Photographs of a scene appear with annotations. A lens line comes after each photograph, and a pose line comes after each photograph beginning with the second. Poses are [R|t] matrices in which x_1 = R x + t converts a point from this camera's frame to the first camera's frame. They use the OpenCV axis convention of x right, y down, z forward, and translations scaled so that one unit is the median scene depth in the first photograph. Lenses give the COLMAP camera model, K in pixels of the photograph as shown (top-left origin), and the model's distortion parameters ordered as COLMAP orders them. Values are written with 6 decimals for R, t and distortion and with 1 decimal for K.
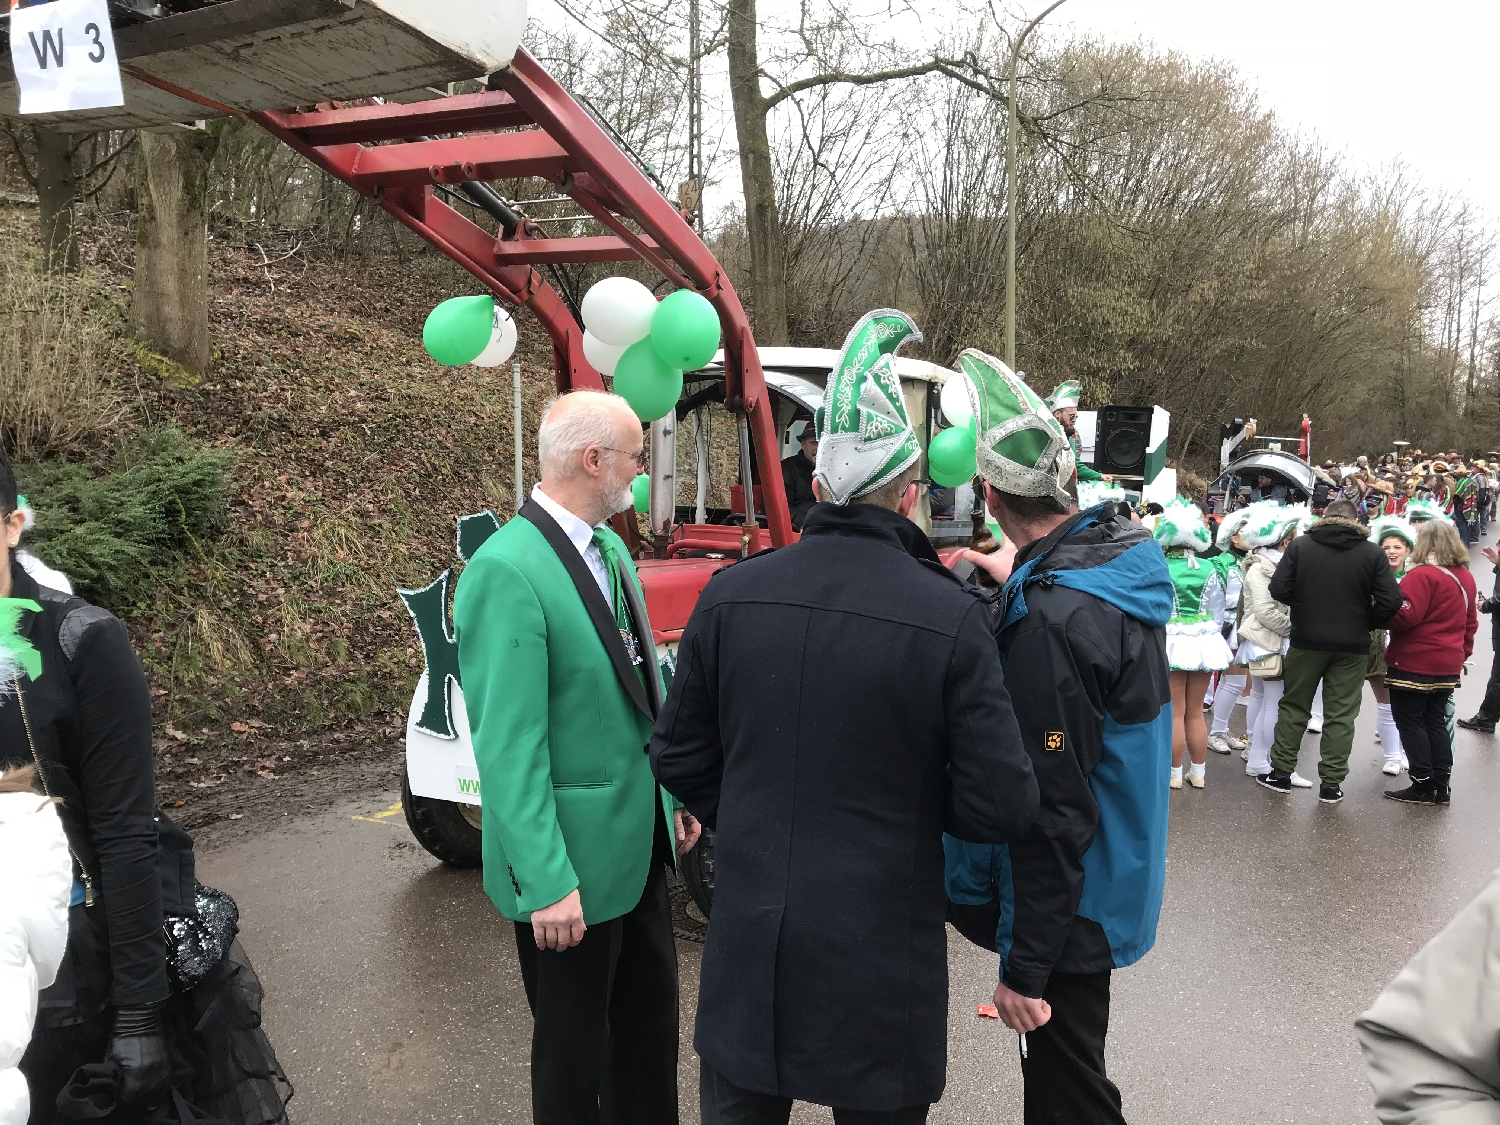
lens RADIAL K [[1249.1, 0, 737.4], [0, 1249.1, 560.4], [0, 0, 1]] dist [0.012104, 0.005145]
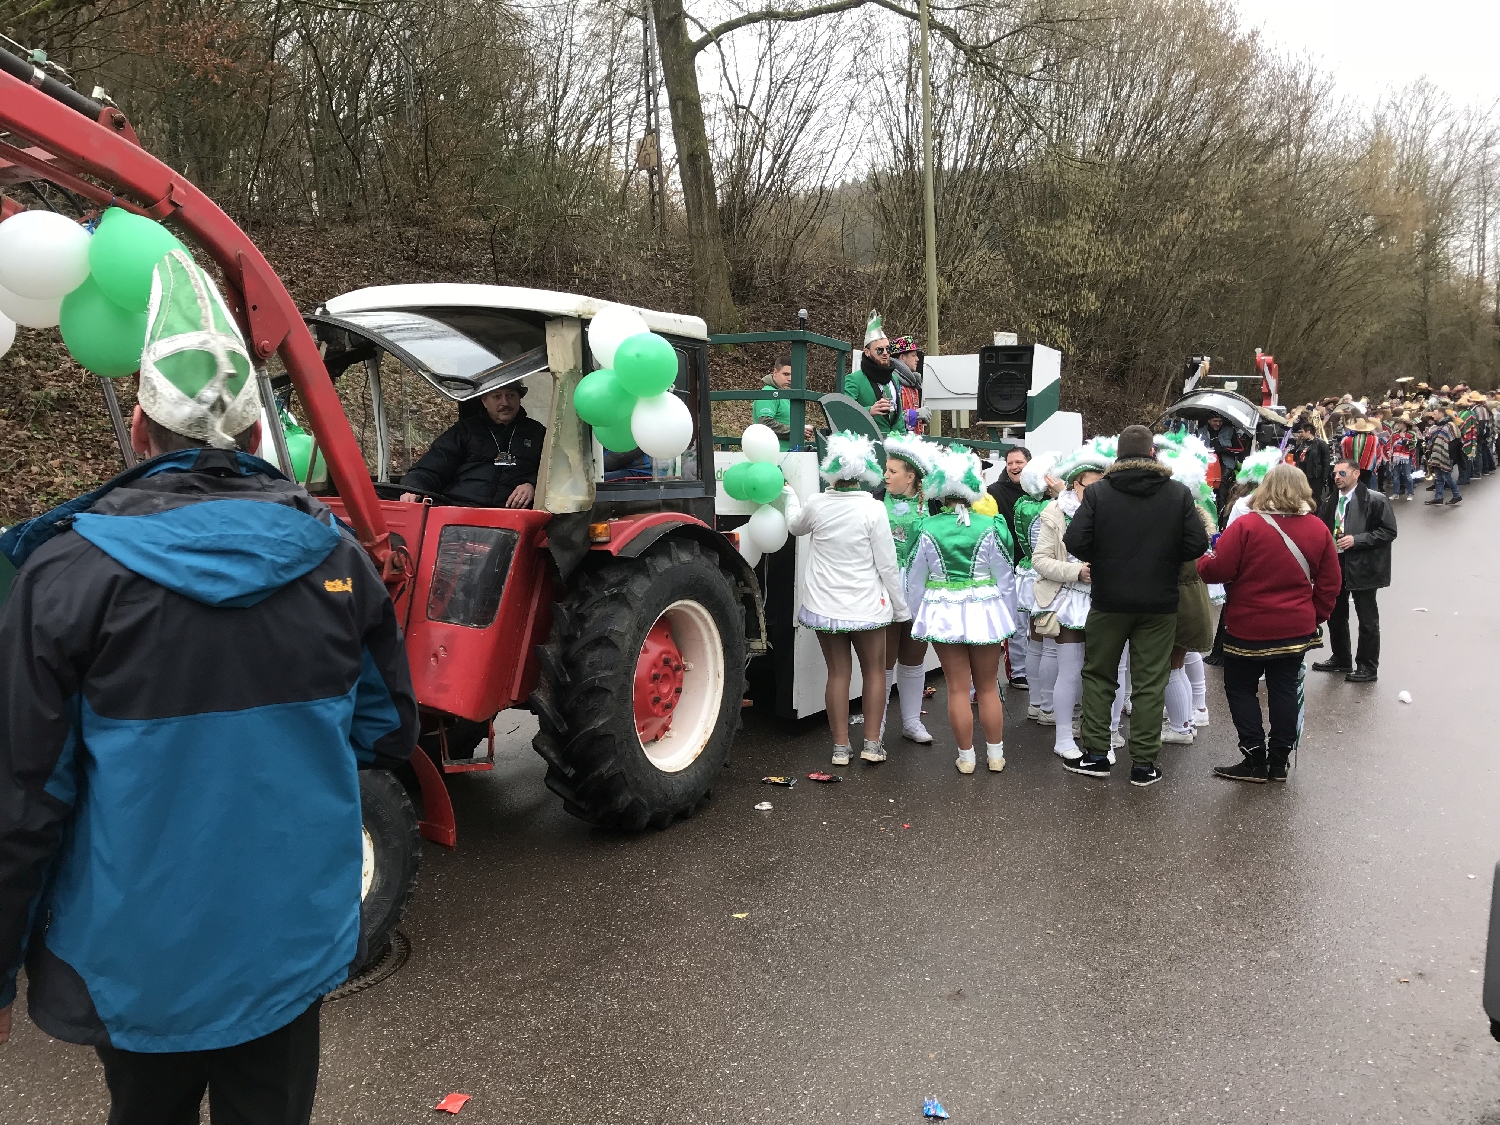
lens RADIAL K [[1221.0, 0, 750.2], [0, 1221.0, 587.1], [0, 0, 1]] dist [0.009733, 0.007070]
pose [[0.998567, -0.036664, -0.038971, 0.169214], [0.038631, 0.997953, 0.050958, 0.000301], [0.037023, -0.052391, 0.997940, 0.098334]]
